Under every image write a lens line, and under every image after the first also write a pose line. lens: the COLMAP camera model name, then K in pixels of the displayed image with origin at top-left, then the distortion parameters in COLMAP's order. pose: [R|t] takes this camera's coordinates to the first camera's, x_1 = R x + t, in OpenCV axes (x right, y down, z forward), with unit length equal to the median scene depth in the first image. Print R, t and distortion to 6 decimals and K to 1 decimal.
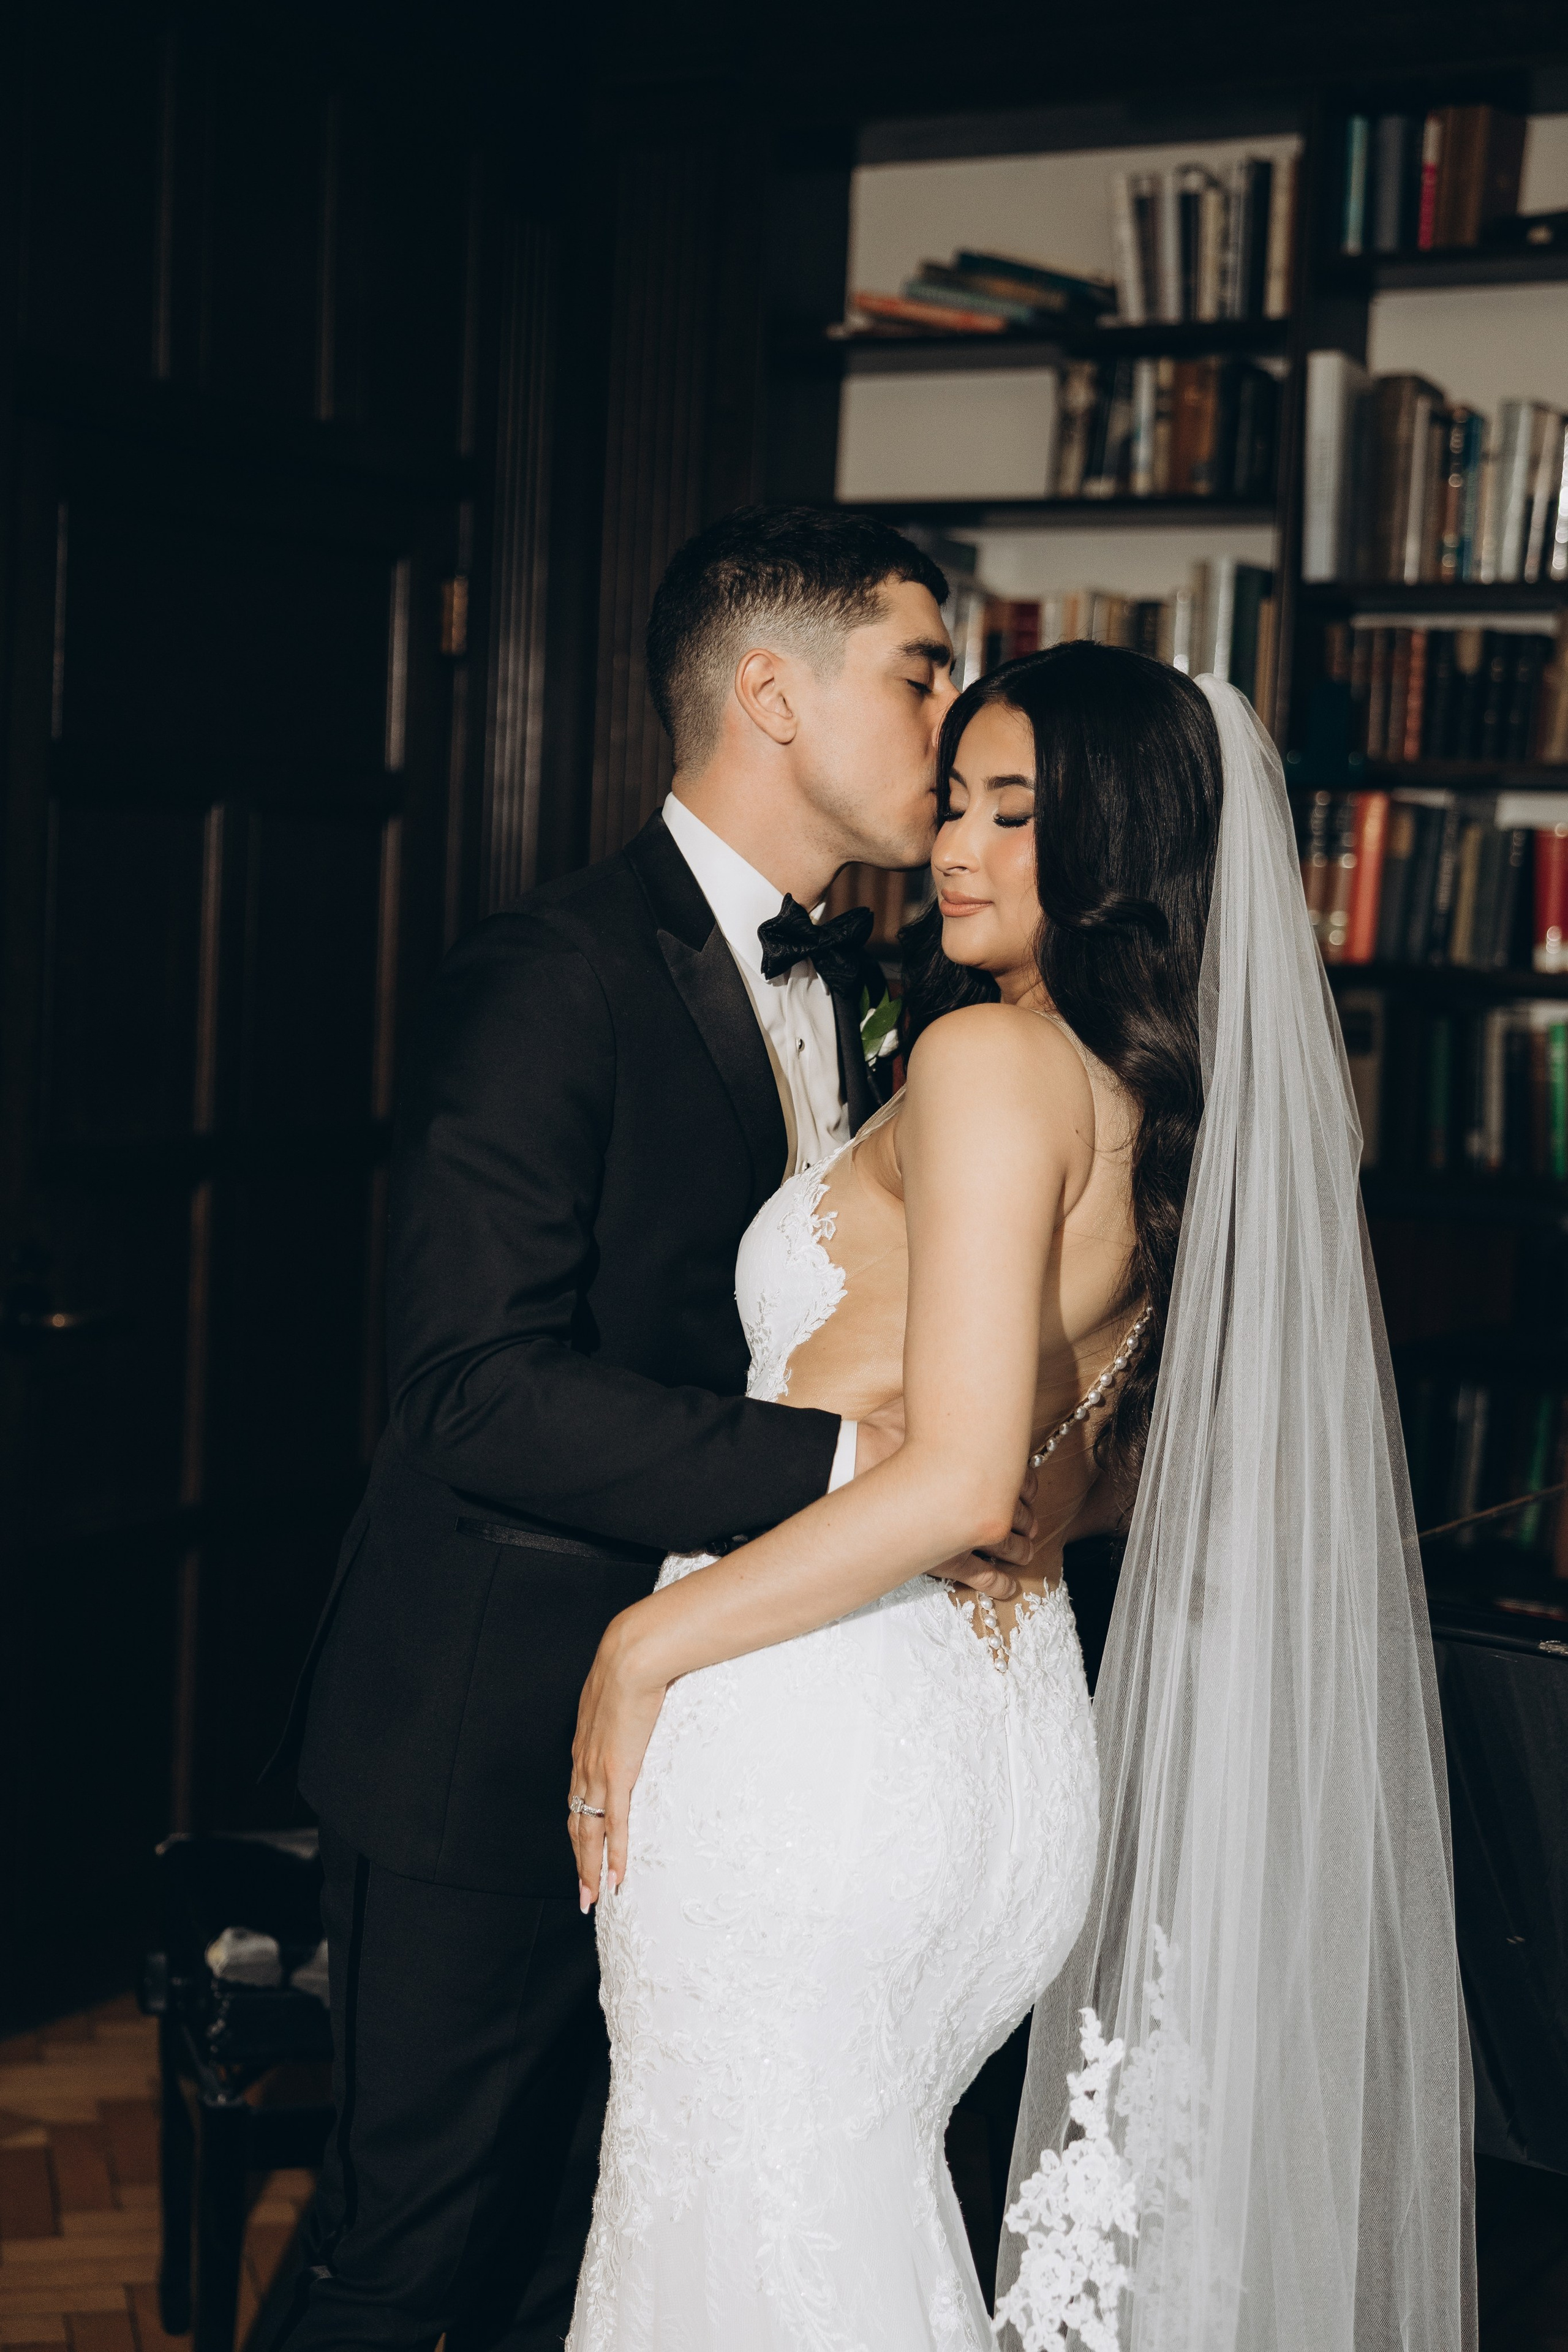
lens RADIAL K [[3380.5, 0, 783.6], [0, 3380.5, 1203.2], [0, 0, 1]] dist [0.135718, 0.015616]
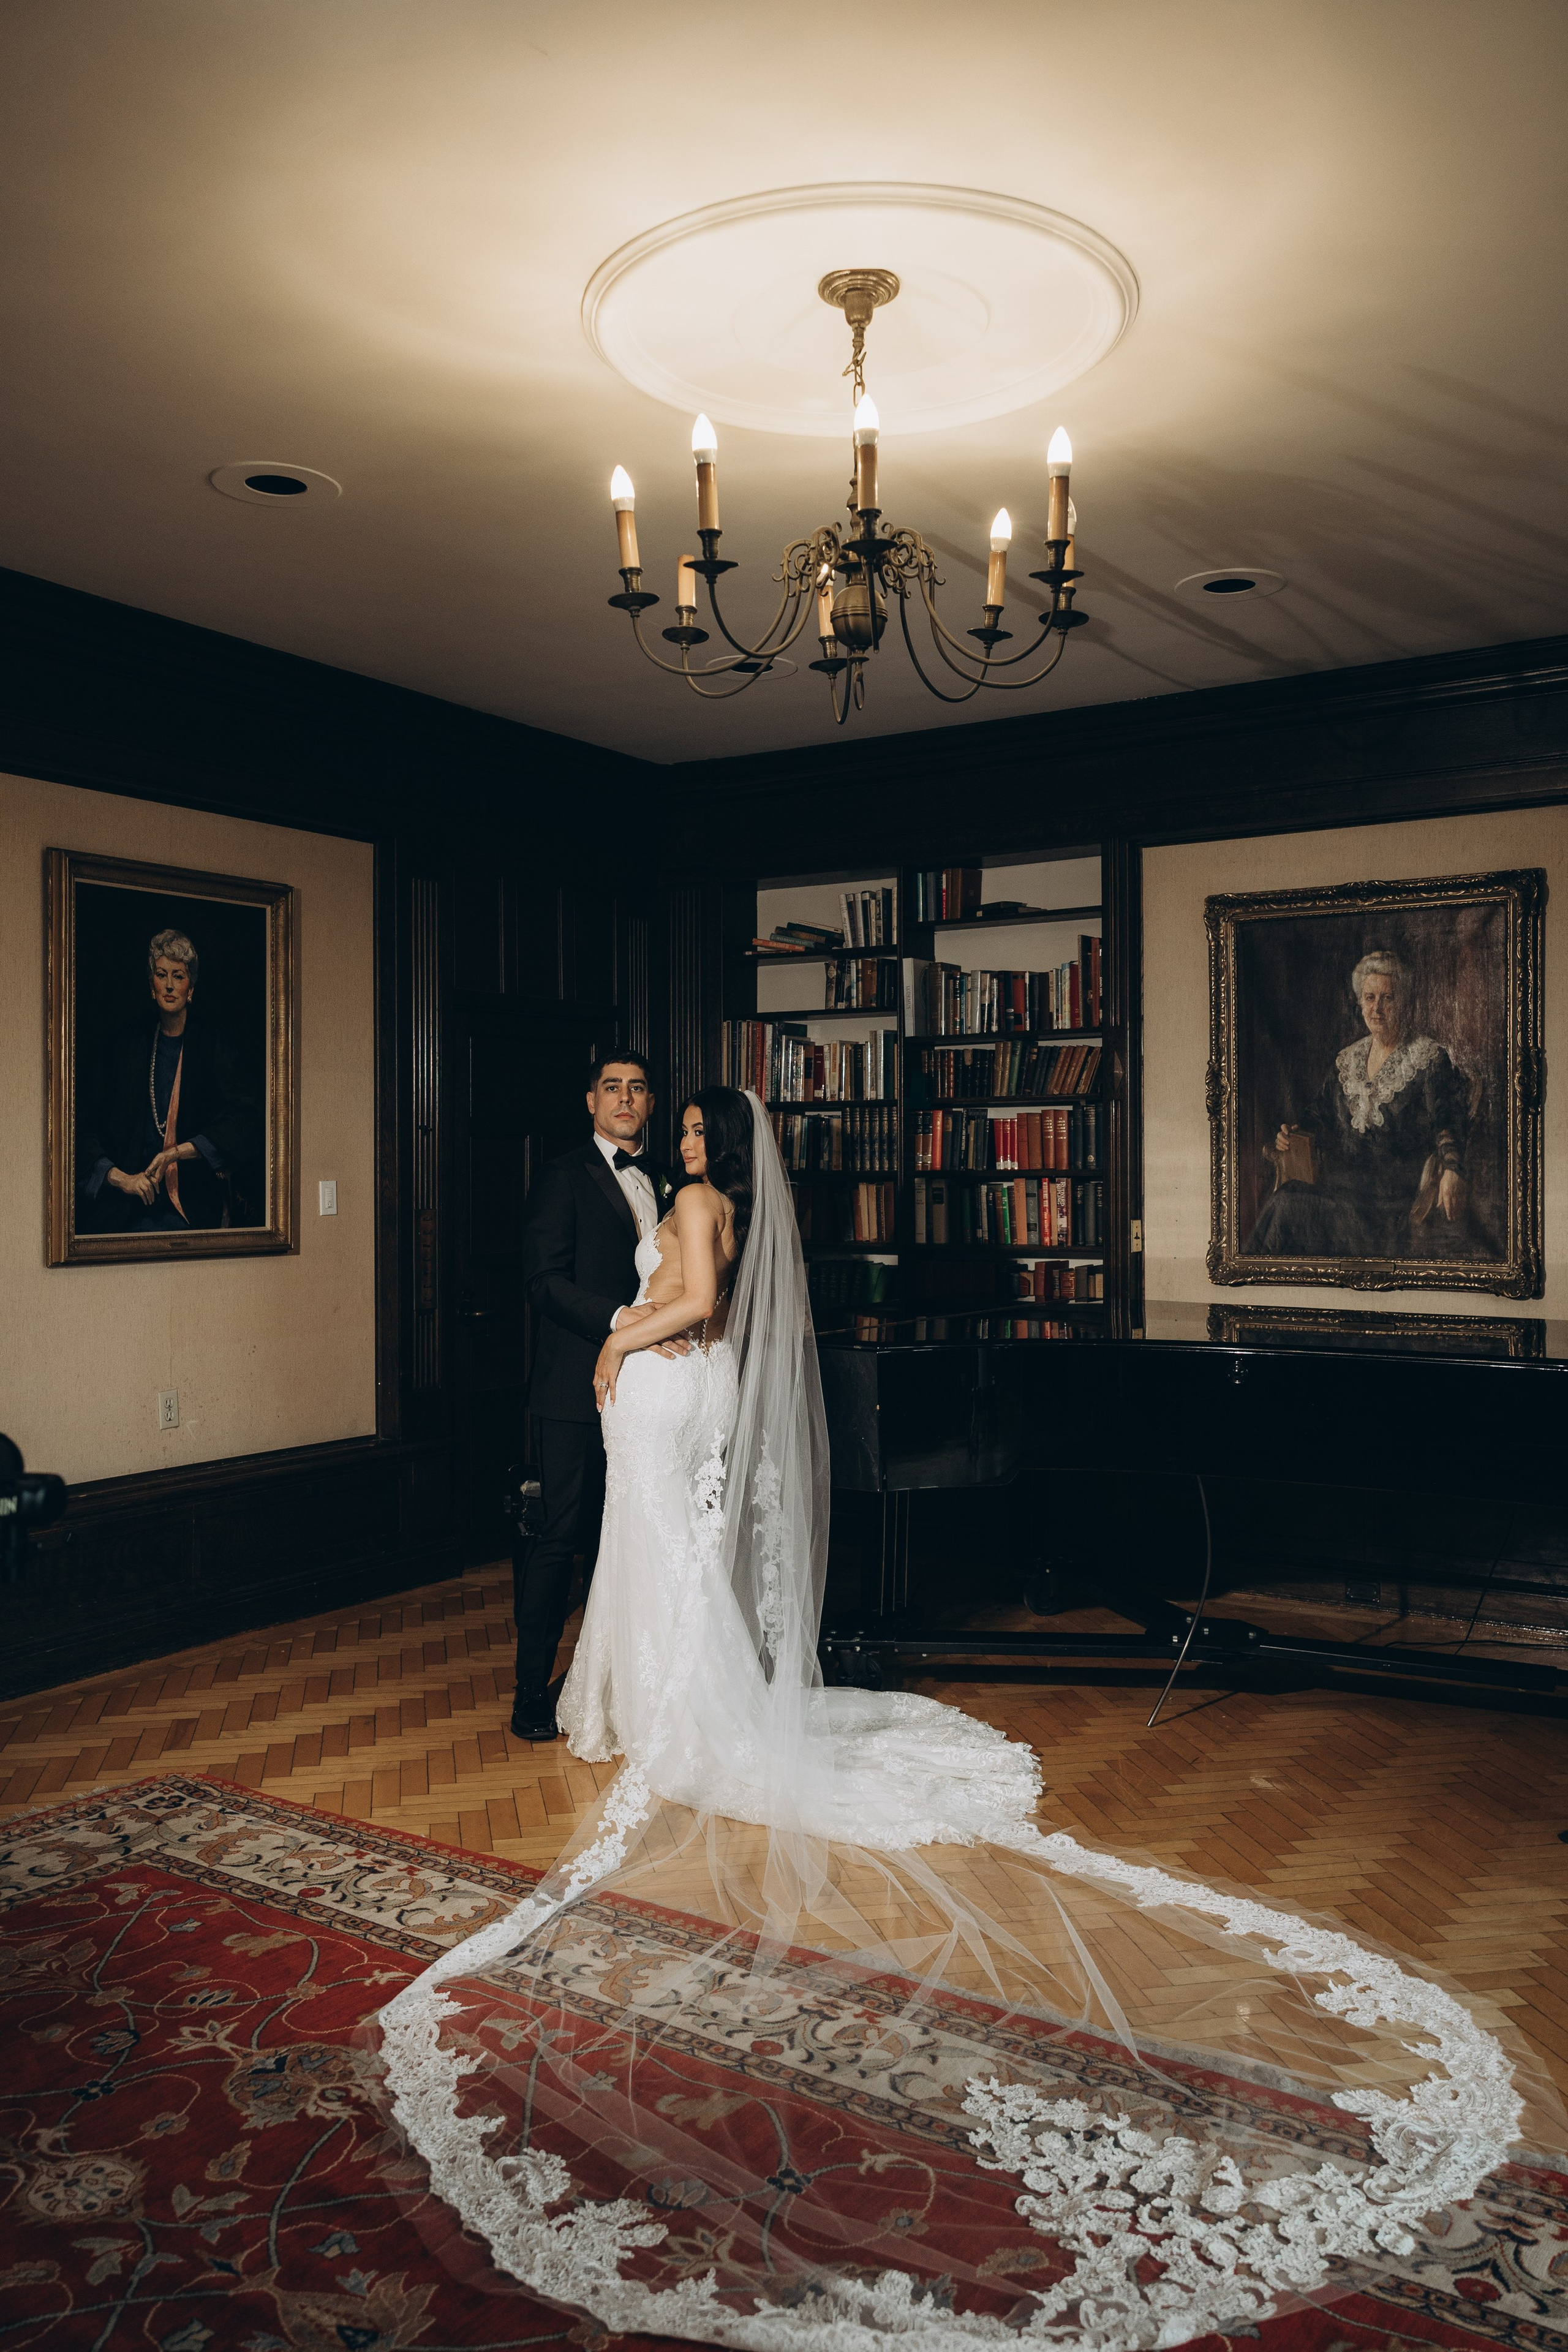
lens RADIAL K [[1834.9, 0, 759.2], [0, 1834.9, 1204.6], [0, 0, 1]] dist [0.009365, 0.018509]
pose [[0.995523, -0.059045, -0.073809, 0.133421], [0.053734, 0.995958, -0.071980, 0.055827], [0.077761, 0.067692, 0.994671, -0.490811]]
